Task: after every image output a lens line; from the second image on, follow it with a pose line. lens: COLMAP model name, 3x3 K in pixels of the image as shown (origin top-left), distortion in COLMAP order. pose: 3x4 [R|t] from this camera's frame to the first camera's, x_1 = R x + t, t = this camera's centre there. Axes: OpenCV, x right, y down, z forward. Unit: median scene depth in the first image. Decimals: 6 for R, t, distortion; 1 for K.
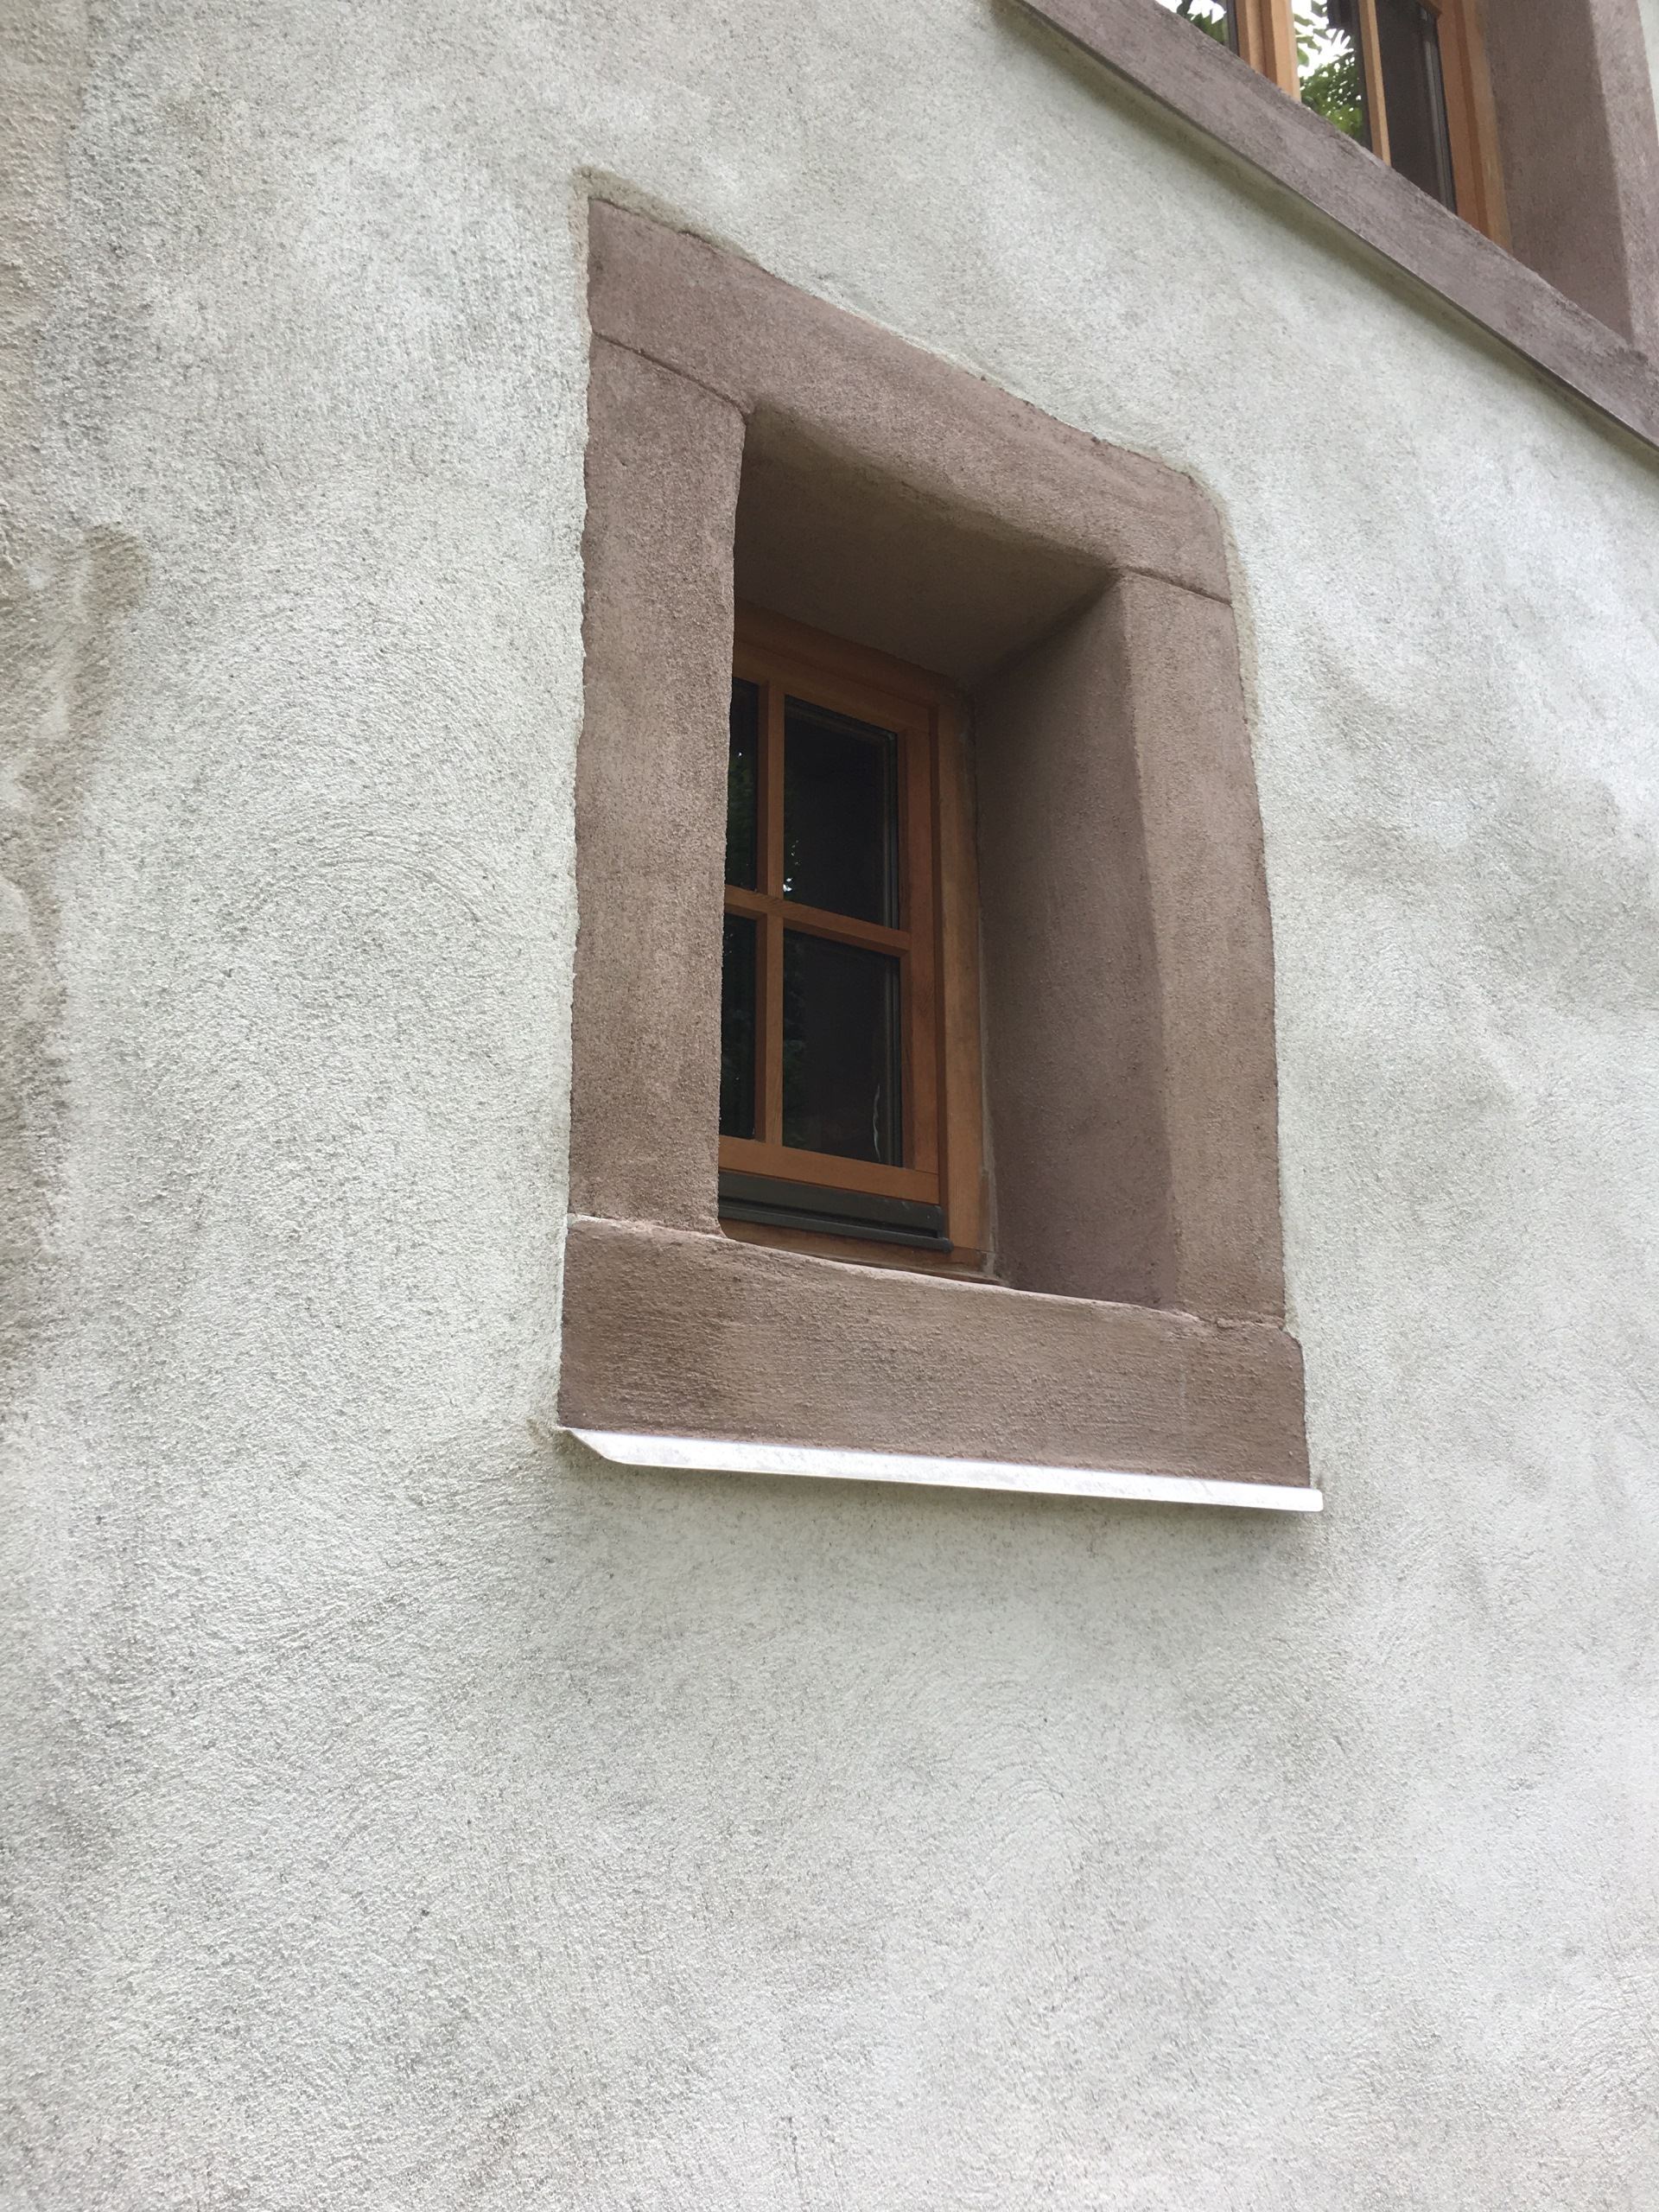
lens RADIAL K [[1886.3, 0, 829.5], [0, 1886.3, 1106.0], [0, 0, 1]] dist [0.081667, -0.126700]
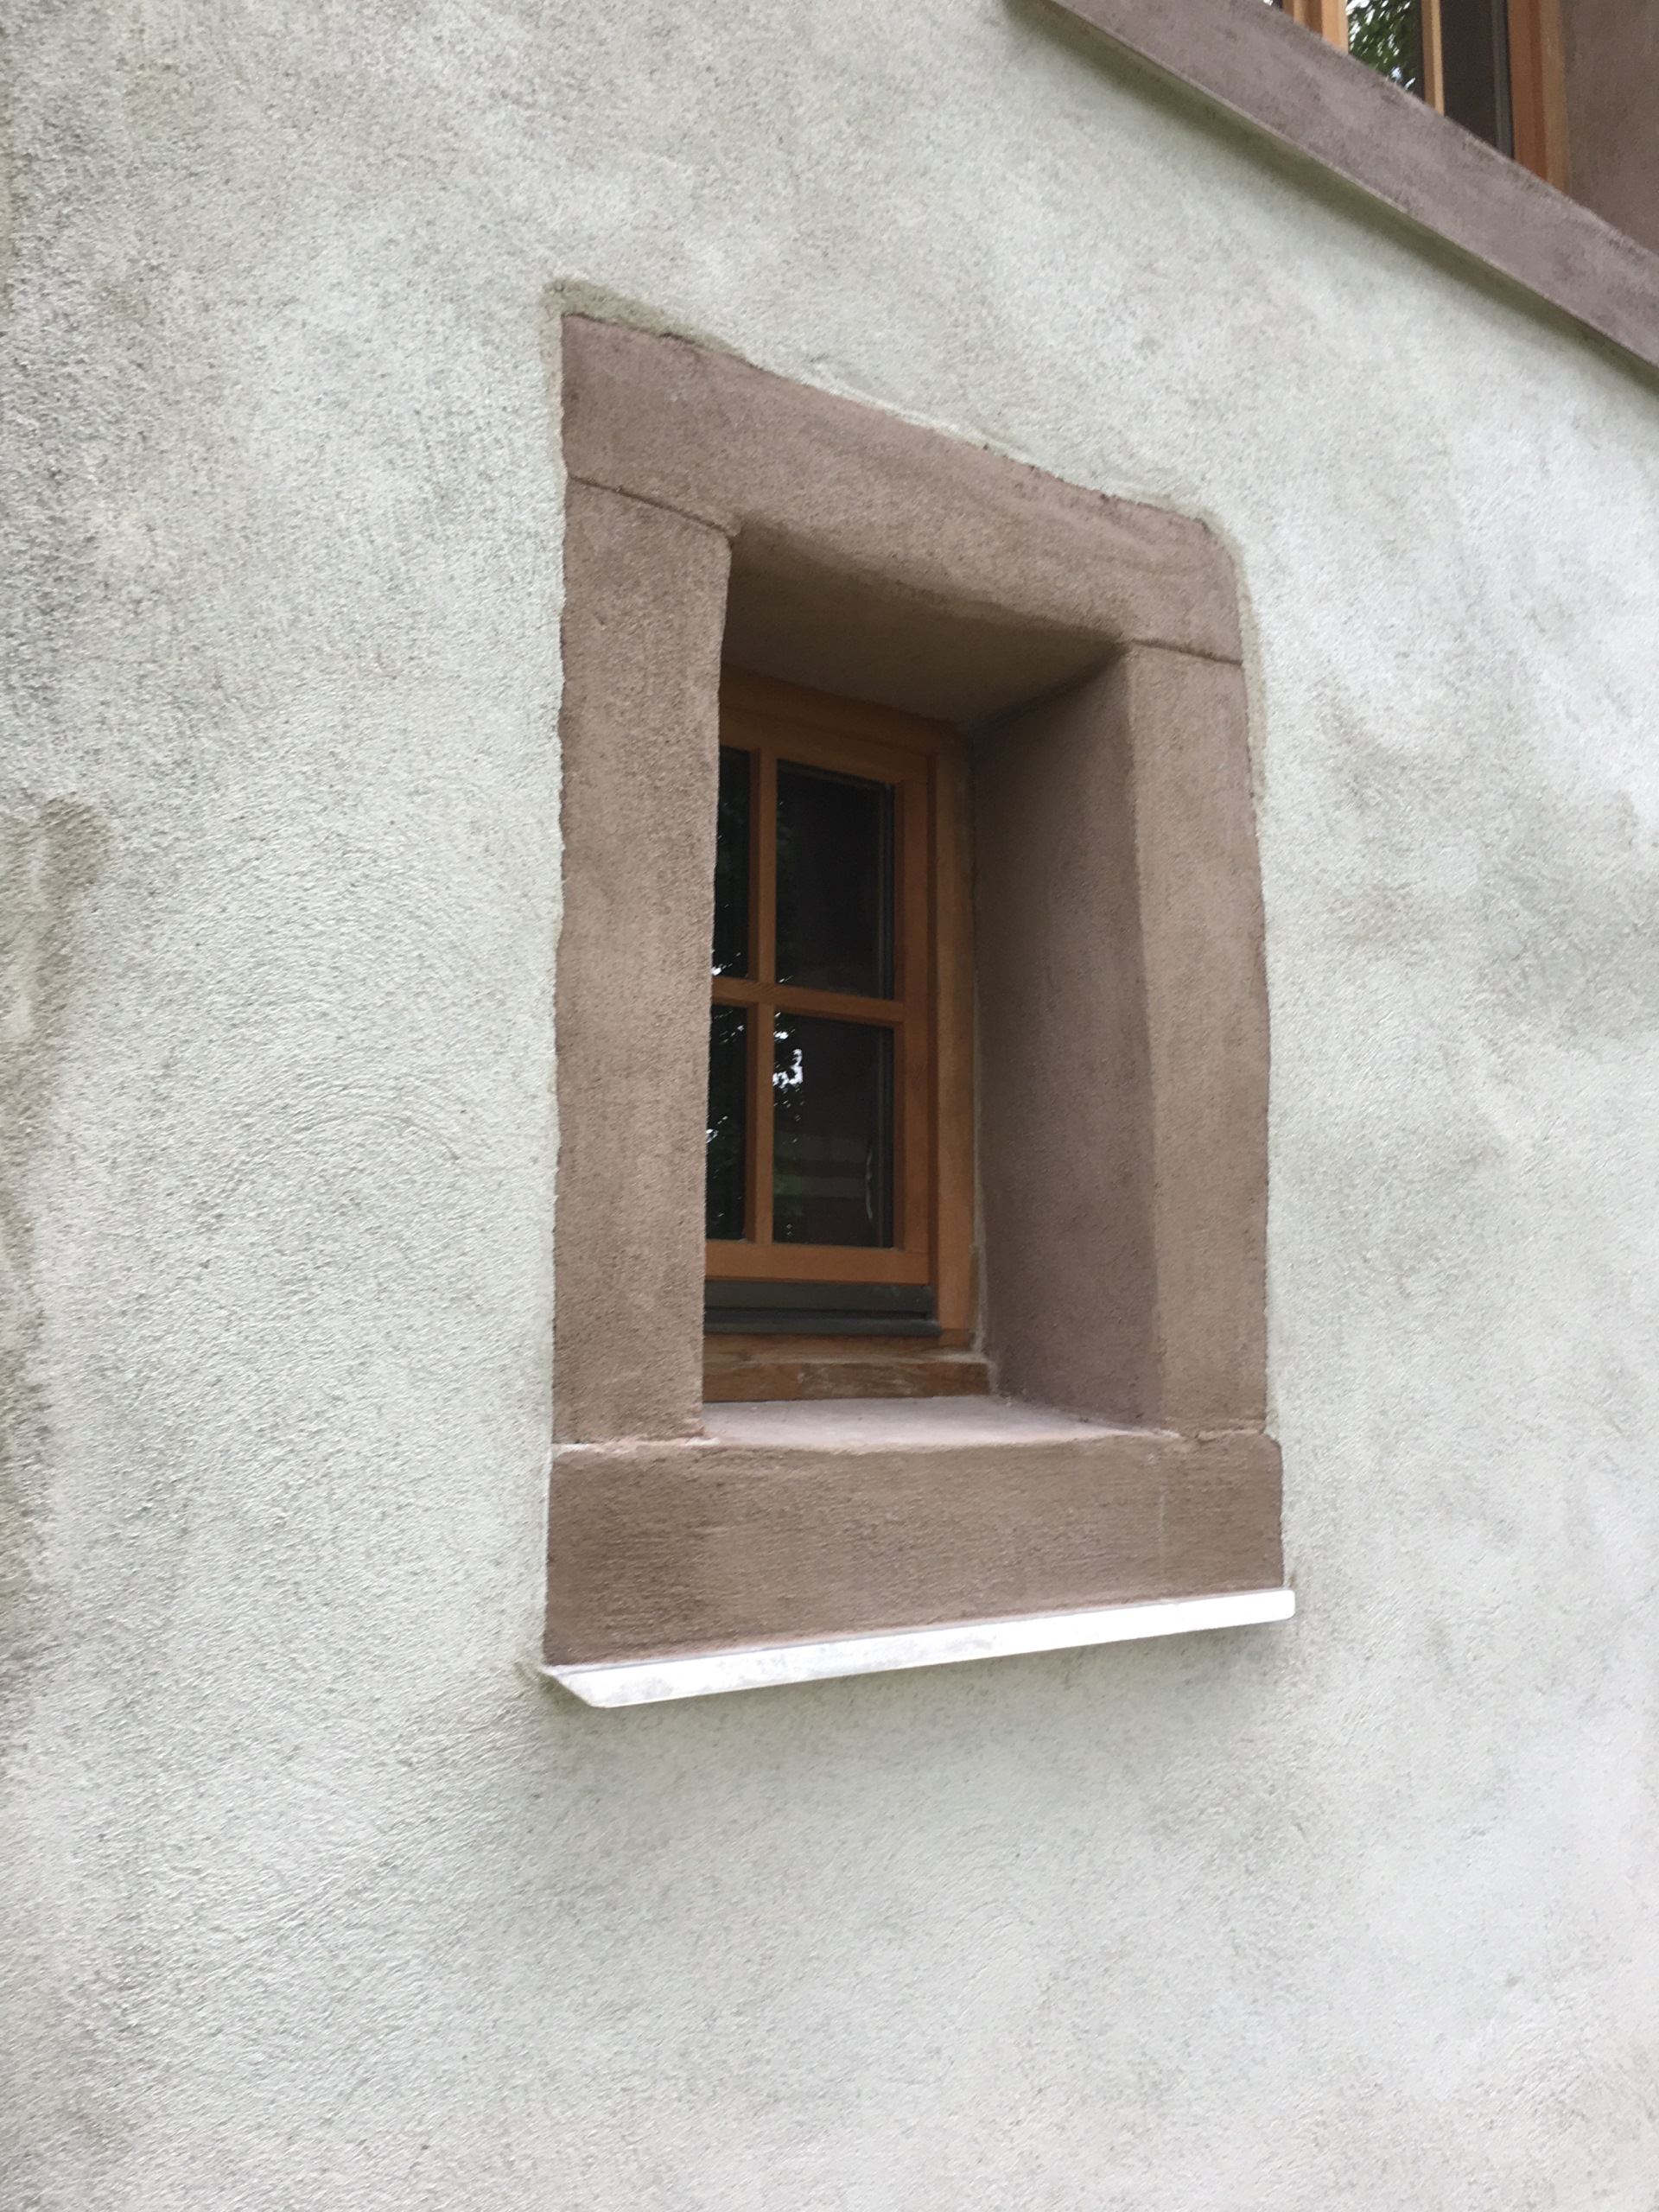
lens RADIAL K [[1886.3, 0, 829.5], [0, 1886.3, 1106.0], [0, 0, 1]] dist [0.081667, -0.126700]
pose [[0.999961, 0.006653, -0.005728, 0.014307], [-0.005720, 0.988693, 0.149844, -0.264020], [0.006660, -0.149805, 0.988693, 0.023922]]
